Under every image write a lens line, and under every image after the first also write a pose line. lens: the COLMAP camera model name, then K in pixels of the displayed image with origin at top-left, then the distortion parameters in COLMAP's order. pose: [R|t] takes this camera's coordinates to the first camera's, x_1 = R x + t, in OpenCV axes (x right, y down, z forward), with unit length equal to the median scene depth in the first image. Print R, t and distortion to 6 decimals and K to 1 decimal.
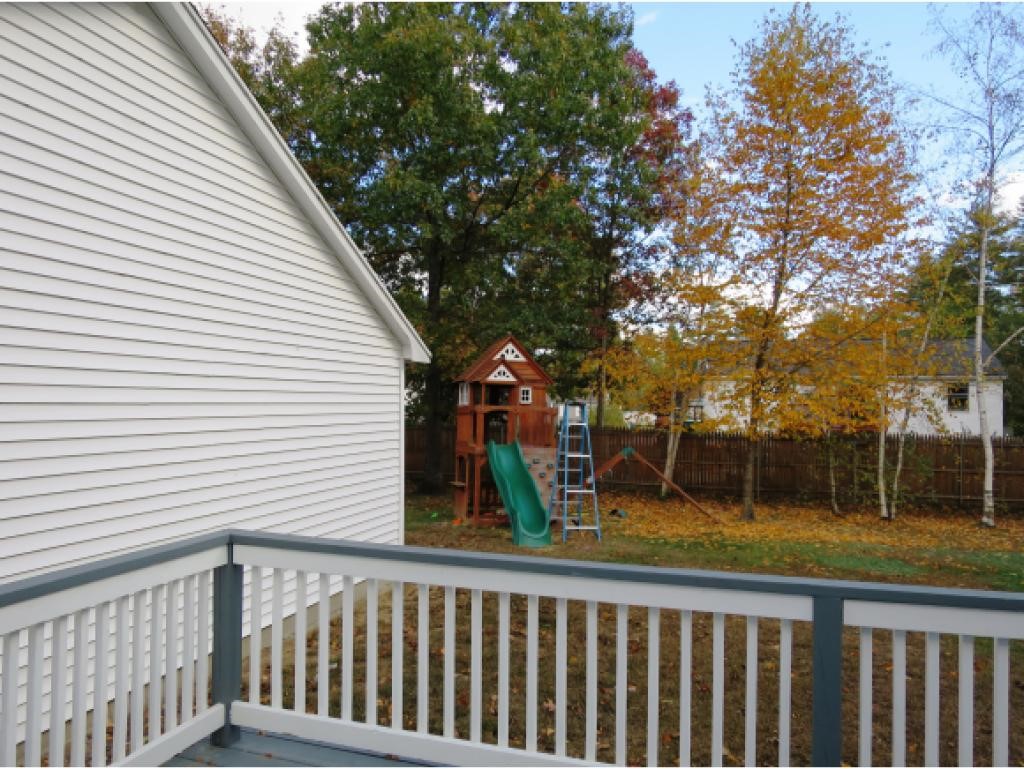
lens RADIAL K [[755.7, 0, 514.1], [0, 755.7, 377.3], [0, 0, 1]] dist [-0.009281, 0.002552]
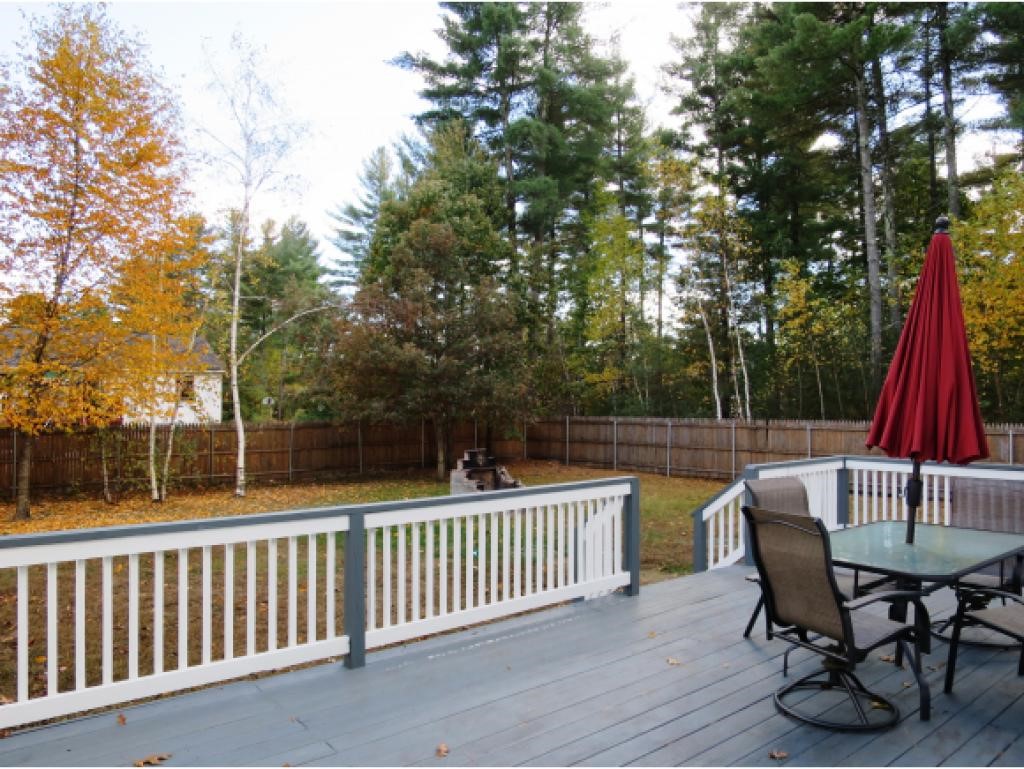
lens RADIAL K [[755.7, 0, 513.0], [0, 755.7, 389.7], [0, 0, 1]] dist [-0.009281, 0.002552]
pose [[0.560136, 0.000141, 0.828401, -0.131237], [-0.023725, 0.999593, 0.015871, -0.004250], [-0.828061, -0.028544, 0.559911, -0.040491]]
